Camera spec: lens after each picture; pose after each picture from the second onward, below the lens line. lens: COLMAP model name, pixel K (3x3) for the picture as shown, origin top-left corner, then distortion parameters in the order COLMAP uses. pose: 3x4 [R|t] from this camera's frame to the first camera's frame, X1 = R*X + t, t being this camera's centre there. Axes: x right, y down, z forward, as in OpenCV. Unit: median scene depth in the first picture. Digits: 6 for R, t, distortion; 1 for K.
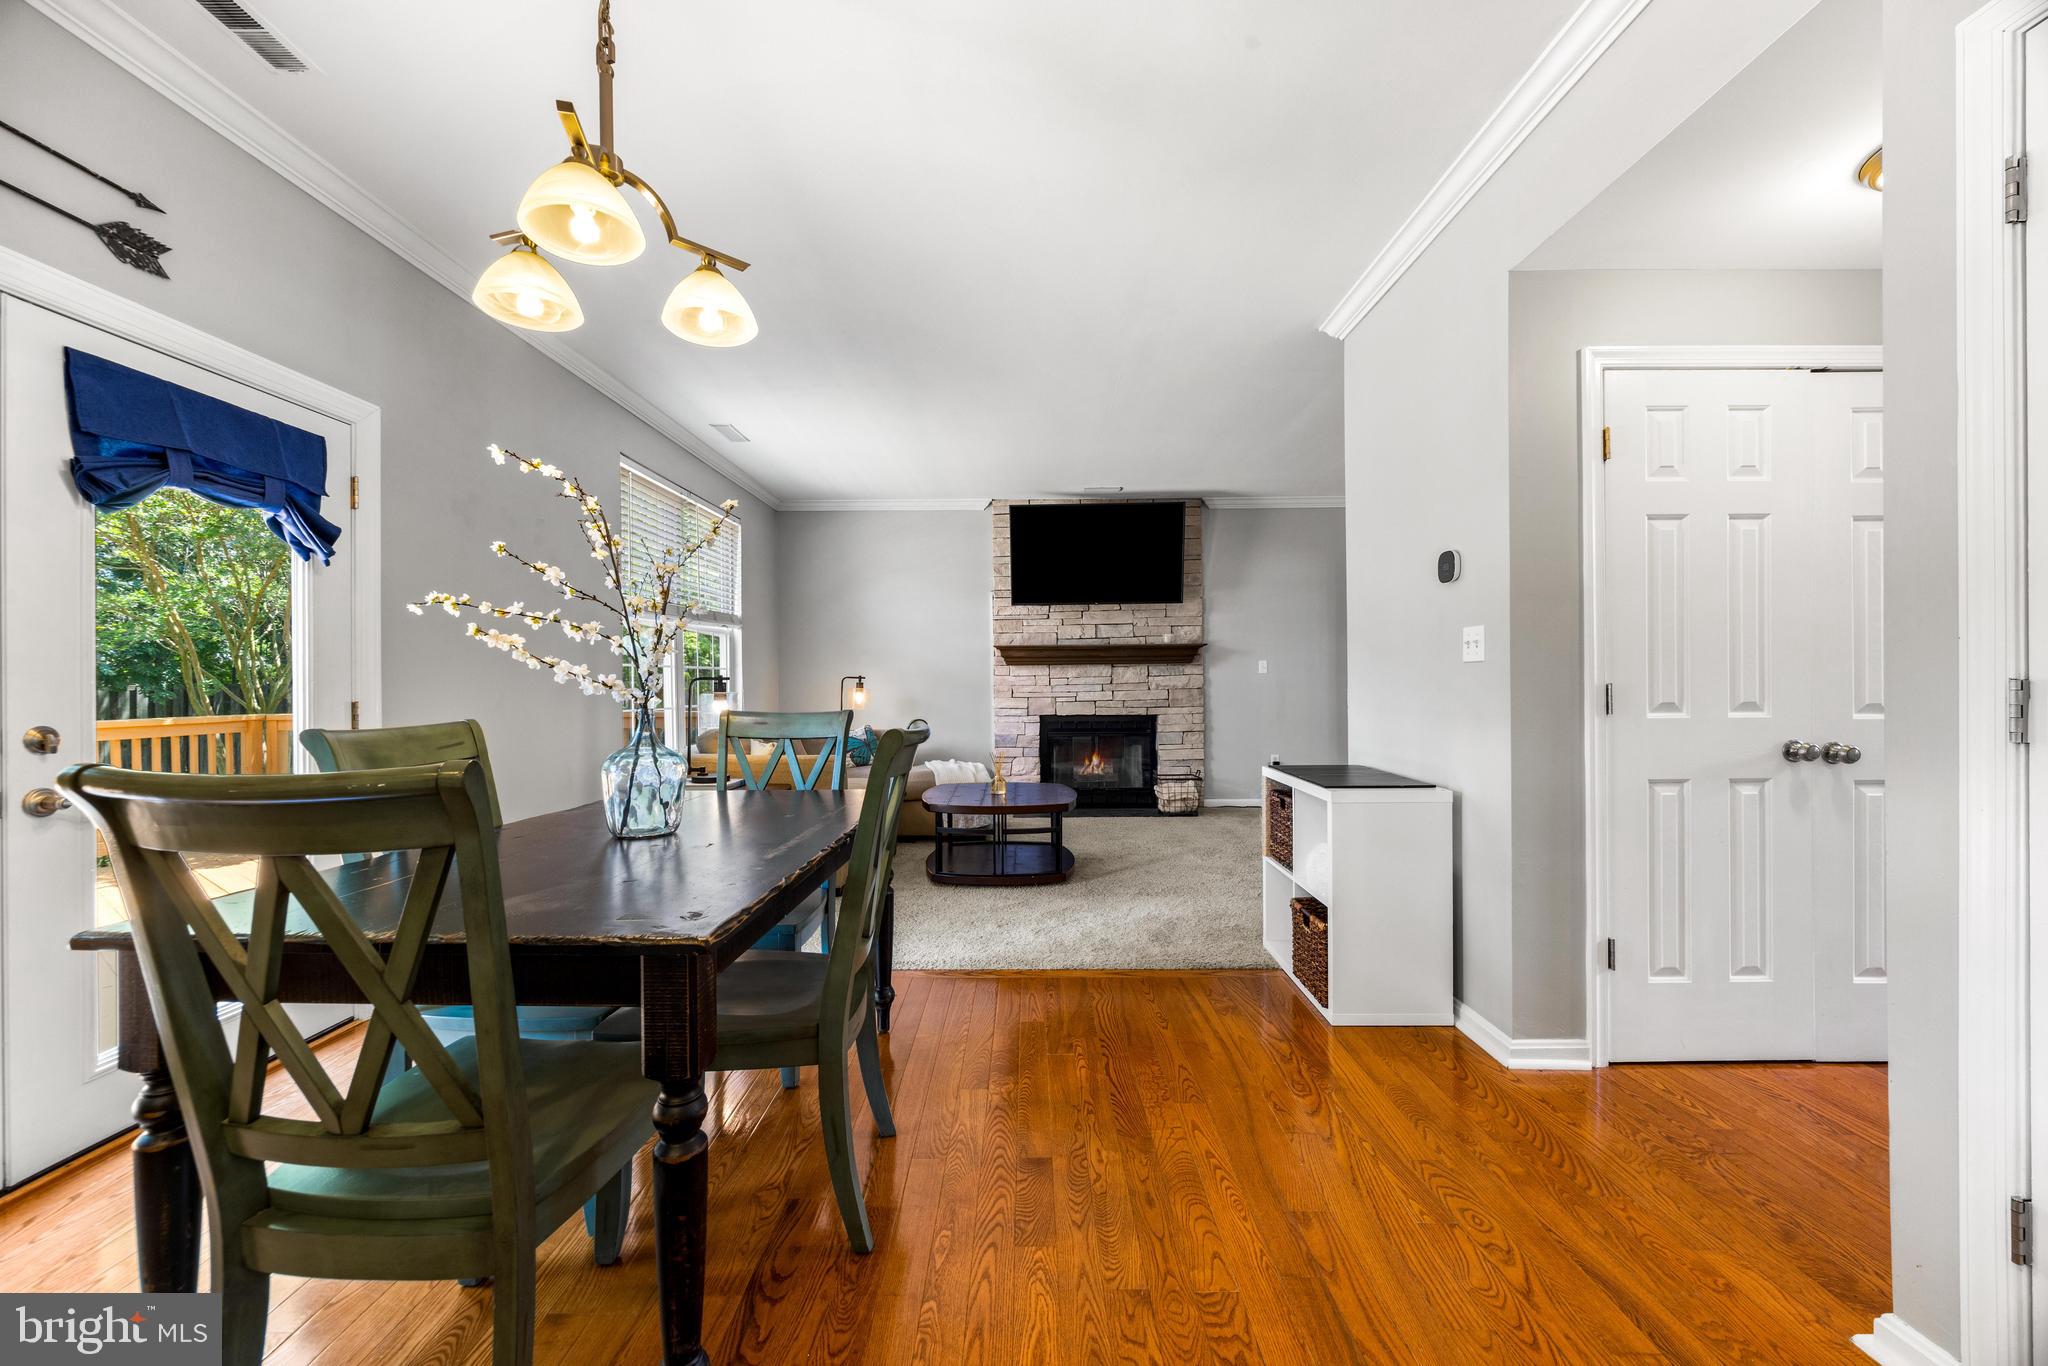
lens RADIAL K [[778.5, 0, 1017.9], [0, 778.5, 684.7], [0, 0, 1]] dist [-0.003744, 0.000553]
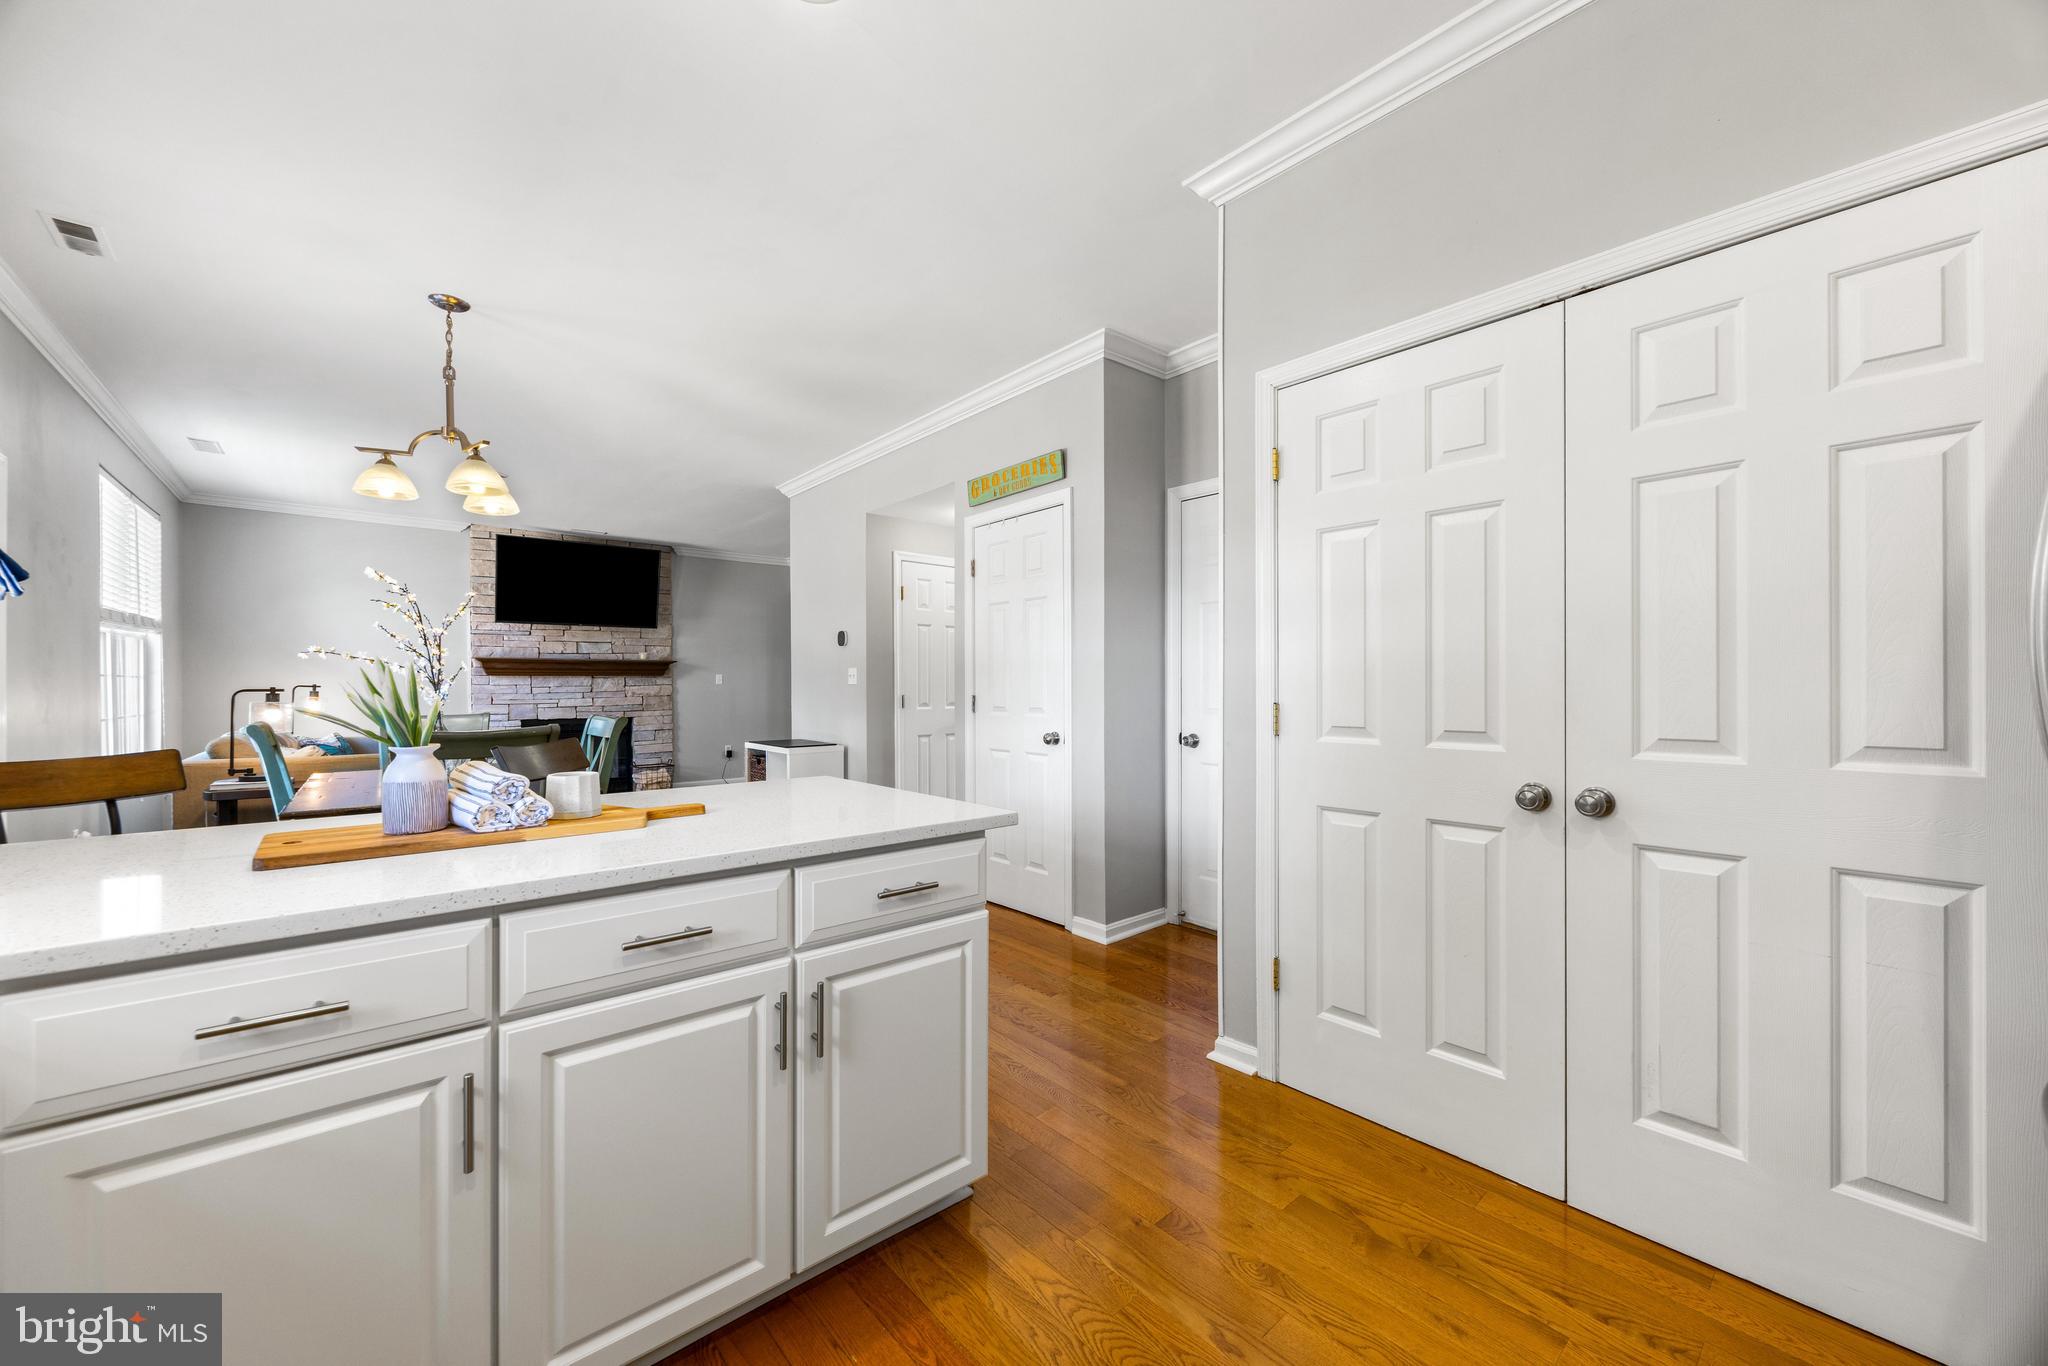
lens RADIAL K [[778.5, 0, 1021.6], [0, 778.5, 687.4], [0, 0, 1]] dist [-0.003744, 0.000553]
pose [[0.749827, 0.003185, 0.661627, -0.180911], [-0.001473, 0.999994, -0.003145, -0.005739], [-0.661633, 0.001383, 0.749827, -0.342873]]
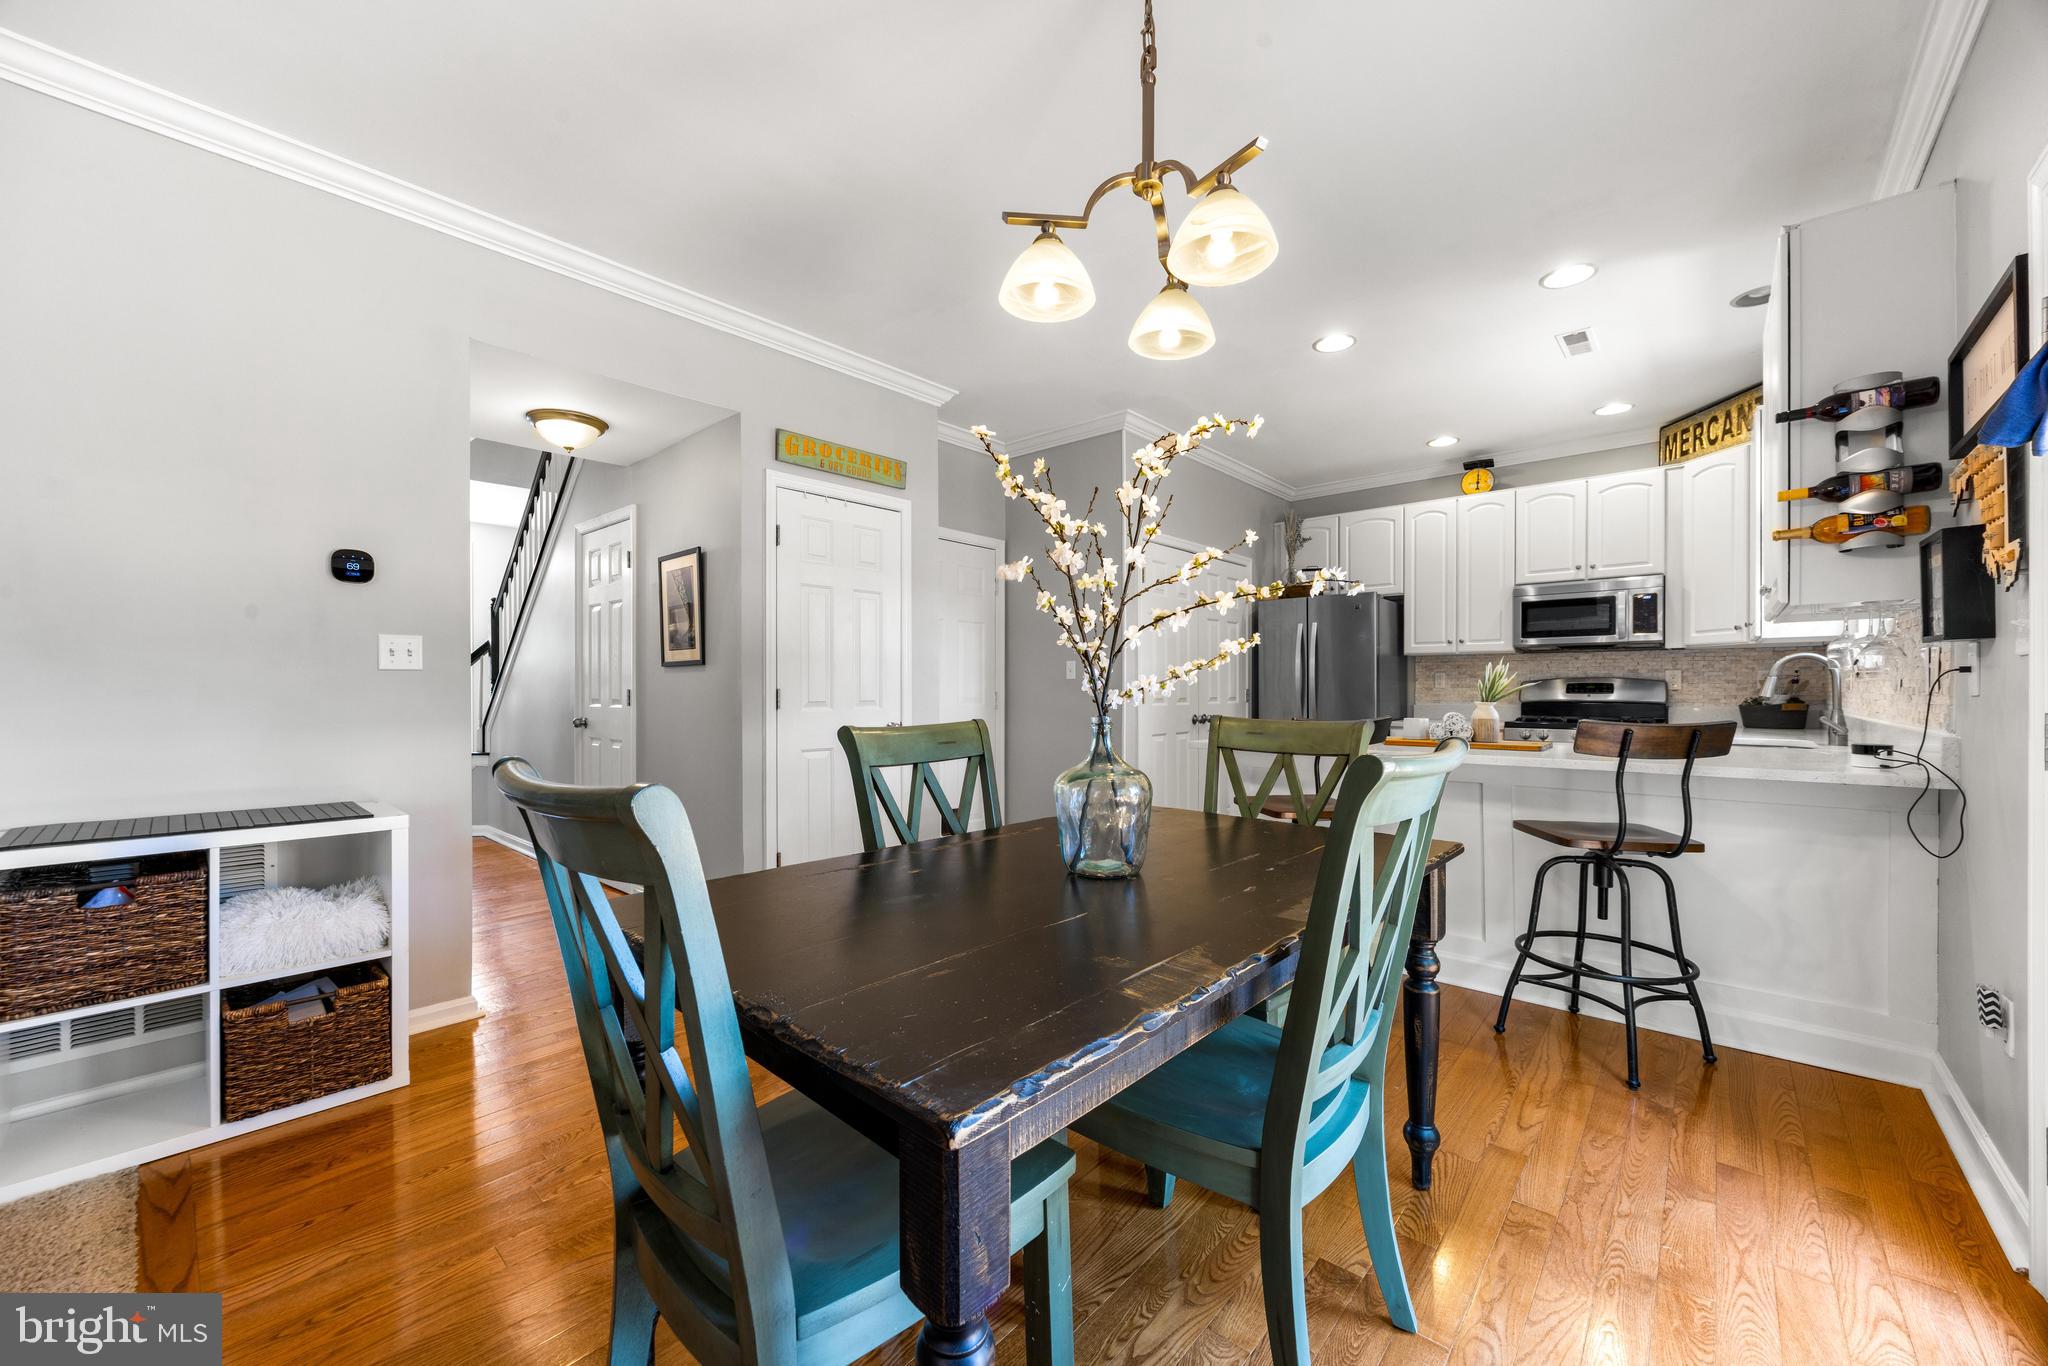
lens RADIAL K [[778.5, 0, 1021.4], [0, 778.5, 695.5], [0, 0, 1]] dist [-0.003744, 0.000553]
pose [[-0.750402, 0.002688, 0.660977, -0.262461], [0.007210, 0.999966, 0.004119, 0.002211], [-0.660943, 0.007857, -0.750395, 0.457241]]
